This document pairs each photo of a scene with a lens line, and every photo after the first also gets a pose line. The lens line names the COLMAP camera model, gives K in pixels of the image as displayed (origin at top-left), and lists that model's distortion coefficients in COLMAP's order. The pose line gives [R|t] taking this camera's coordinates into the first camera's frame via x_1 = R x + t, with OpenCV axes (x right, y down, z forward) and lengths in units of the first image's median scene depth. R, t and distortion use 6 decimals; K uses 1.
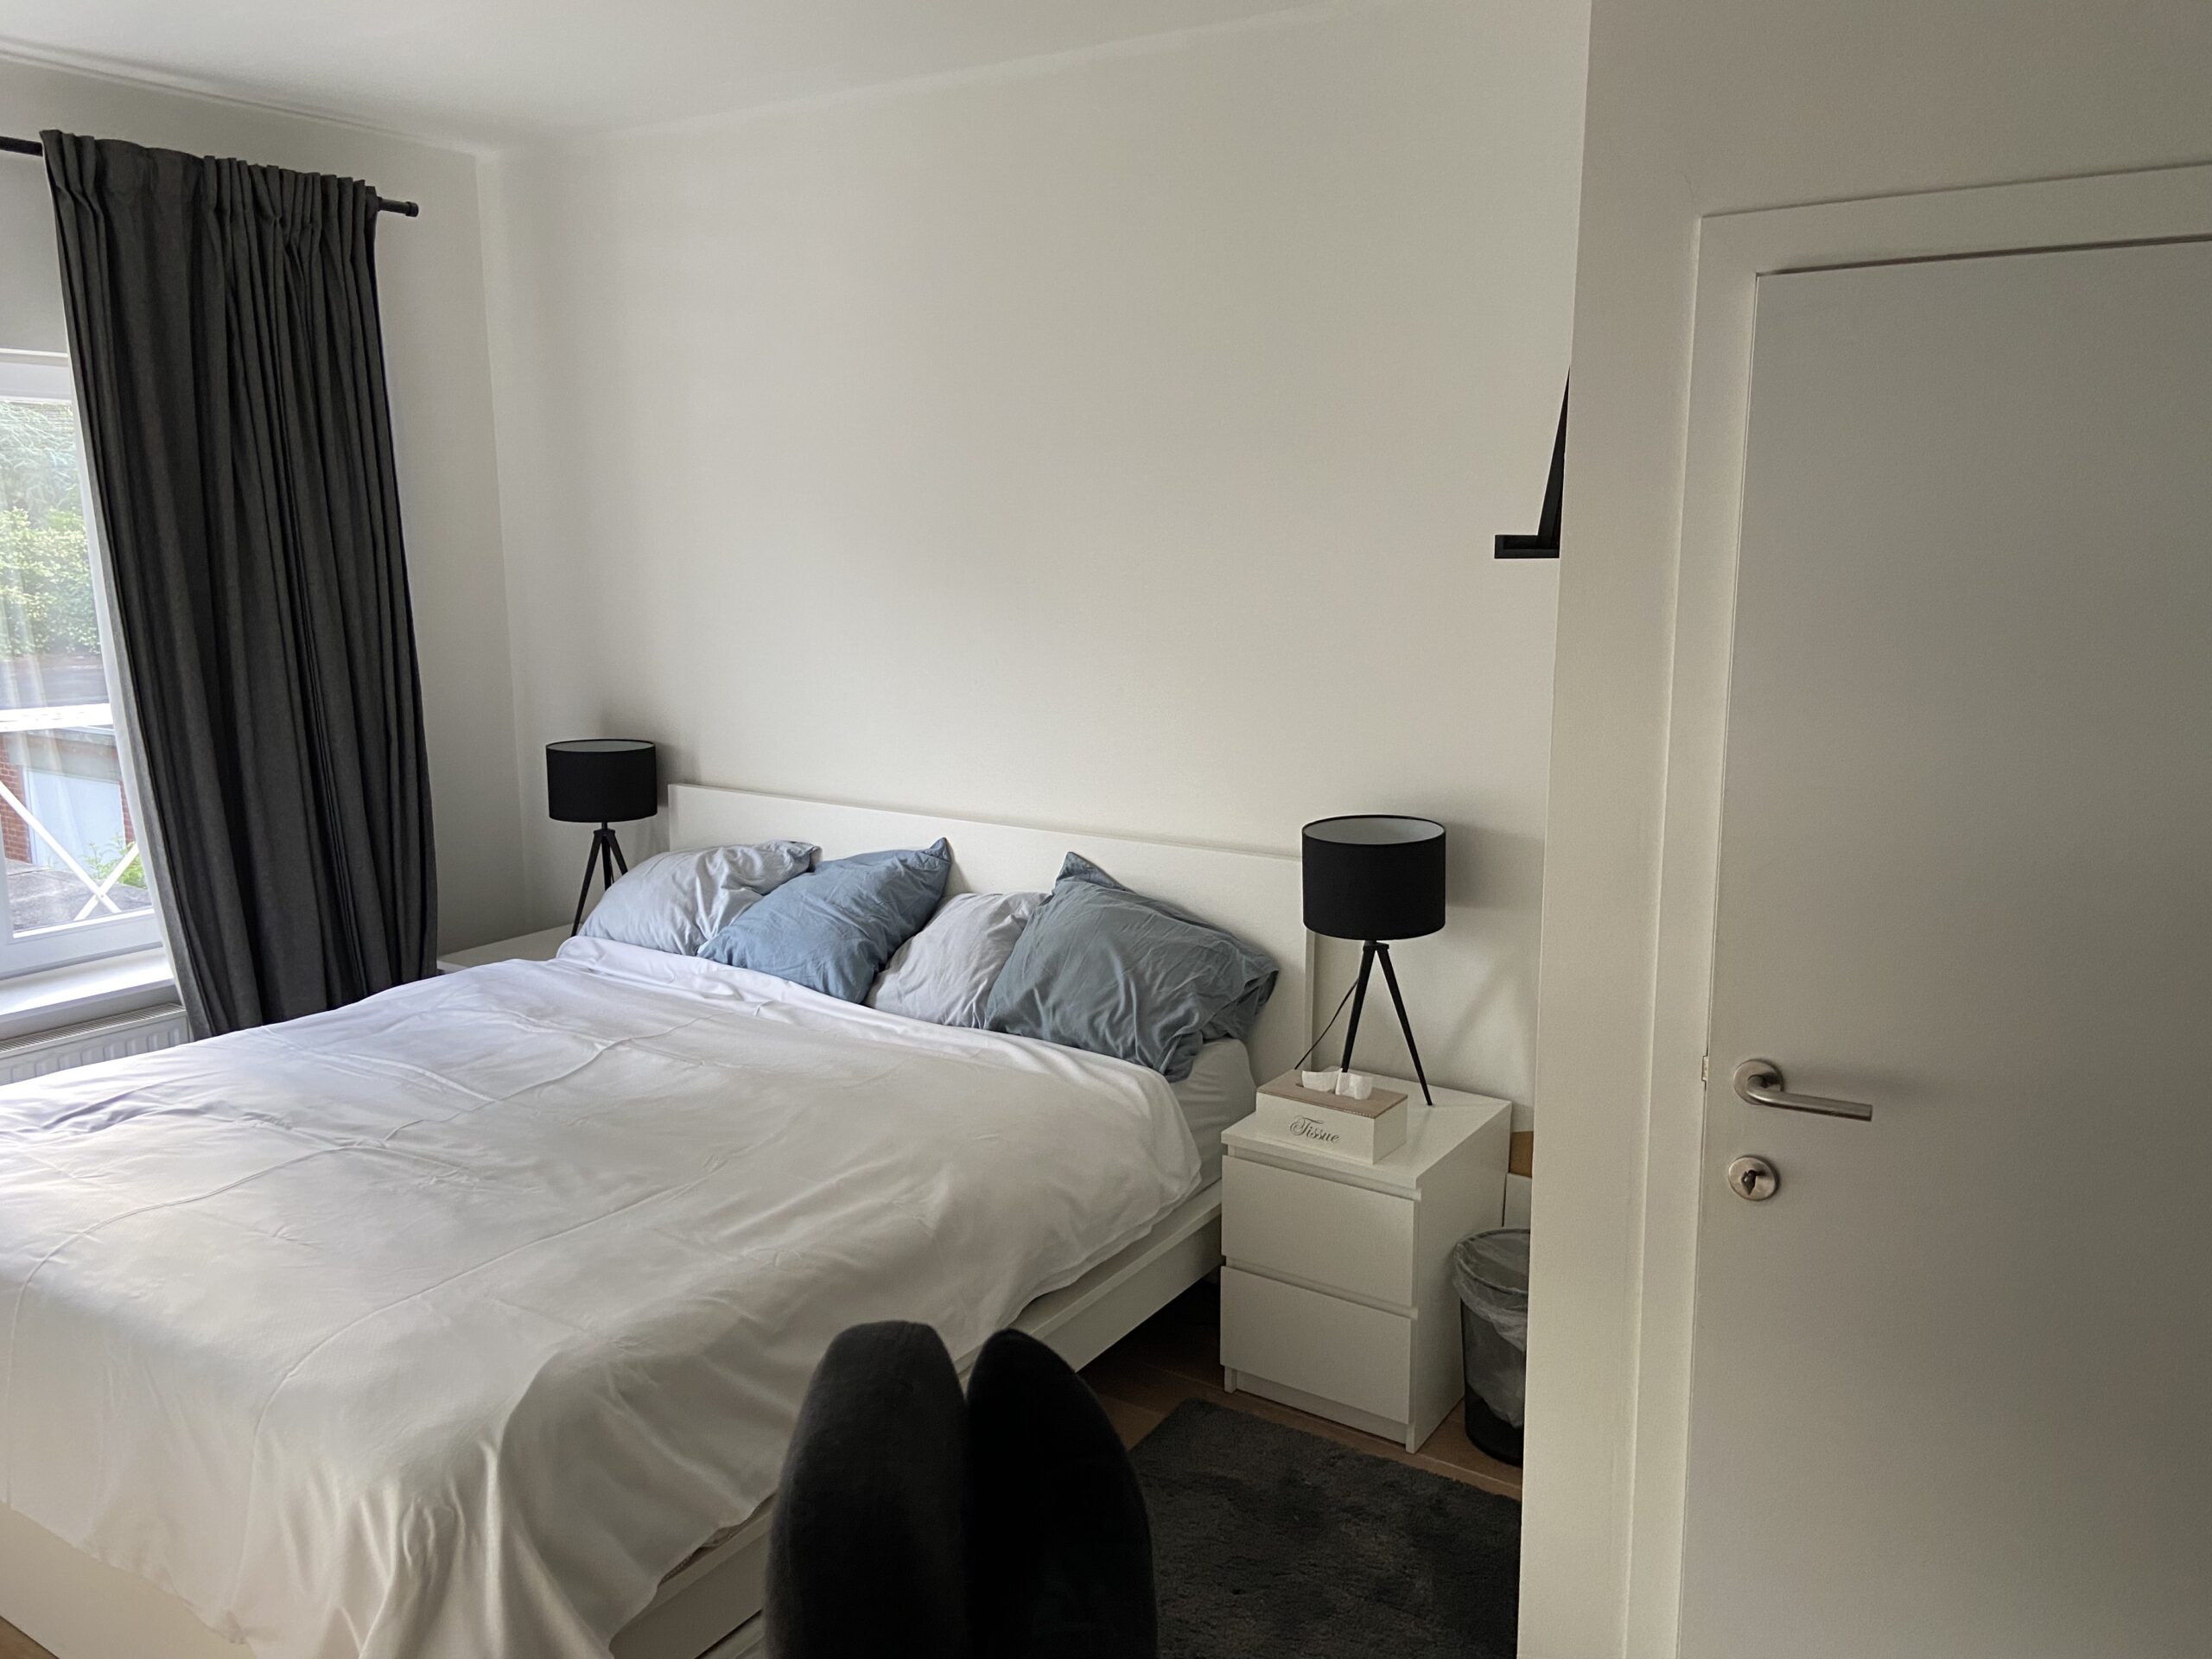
lens RADIAL K [[1671.2, 0, 1108.7], [0, 1671.2, 836.5], [0, 0, 1]] dist [0.089600, -0.094499]
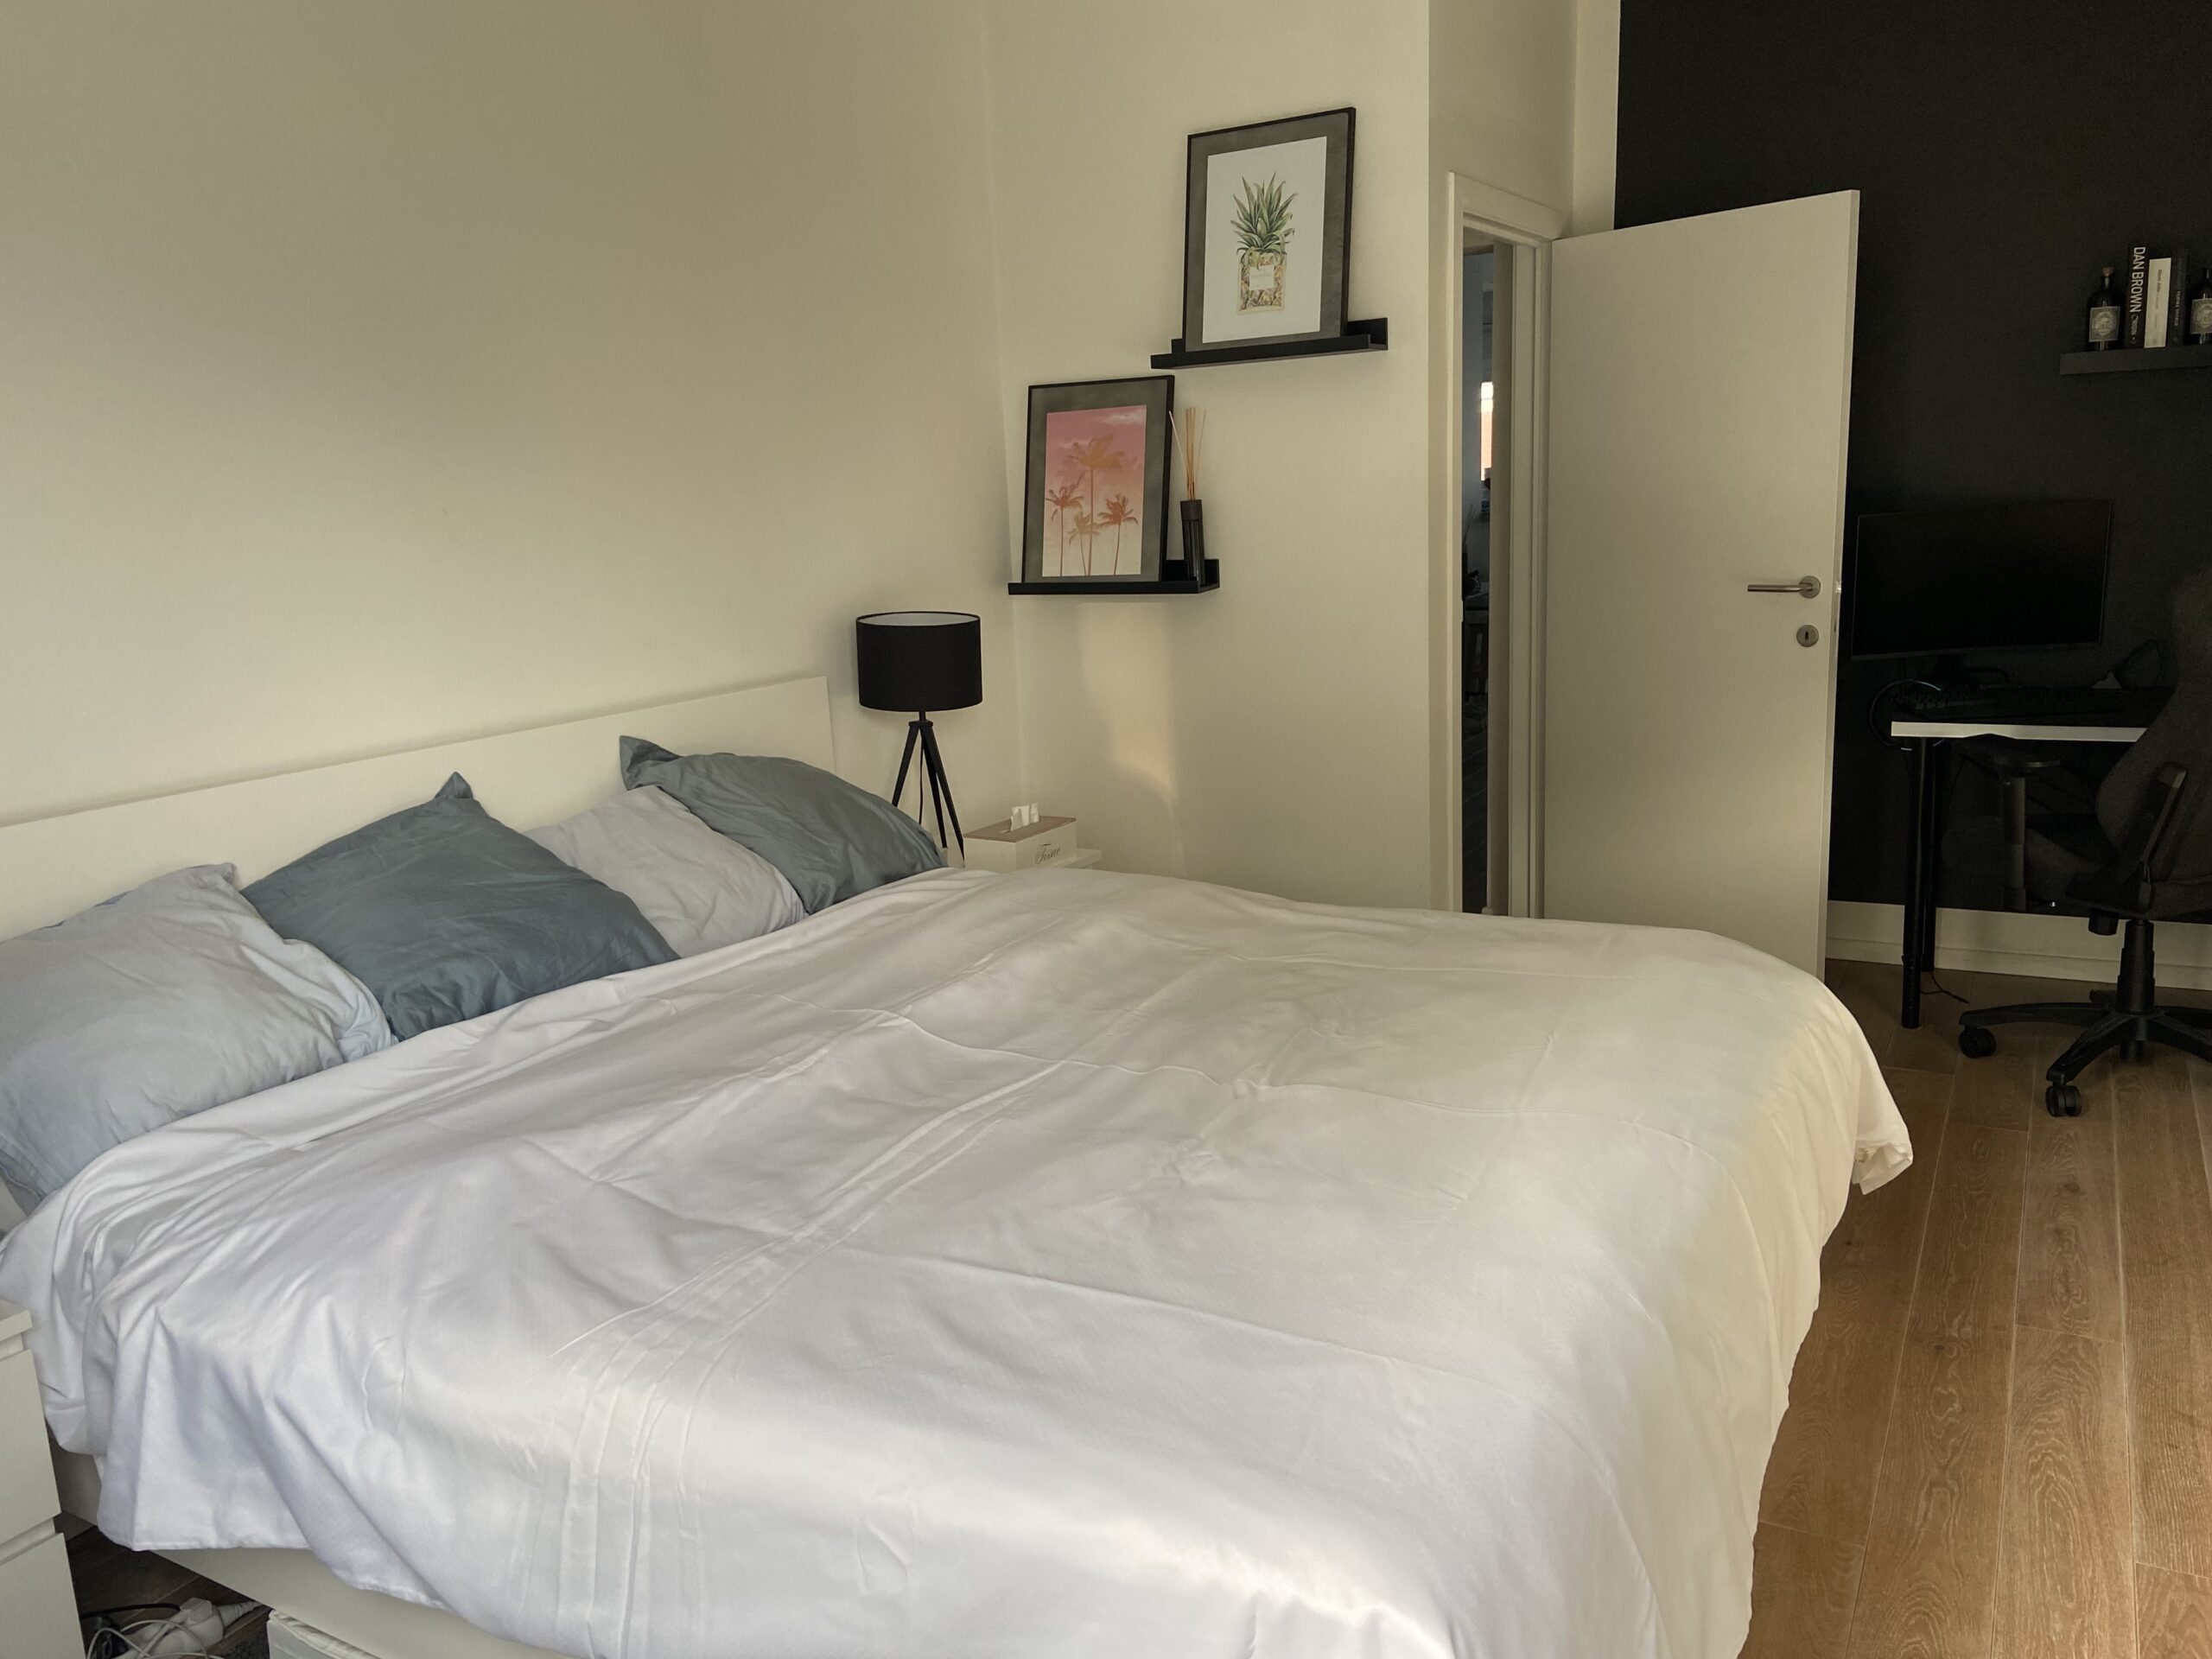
lens RADIAL K [[1671.2, 0, 1105.5], [0, 1671.2, 826.1], [0, 0, 1]] dist [0.089600, -0.094499]
pose [[-0.073380, -0.199945, 0.977056, -1.066192], [0.218179, 0.952747, 0.211356, -0.090099], [-0.973146, 0.228682, -0.026289, 0.993873]]
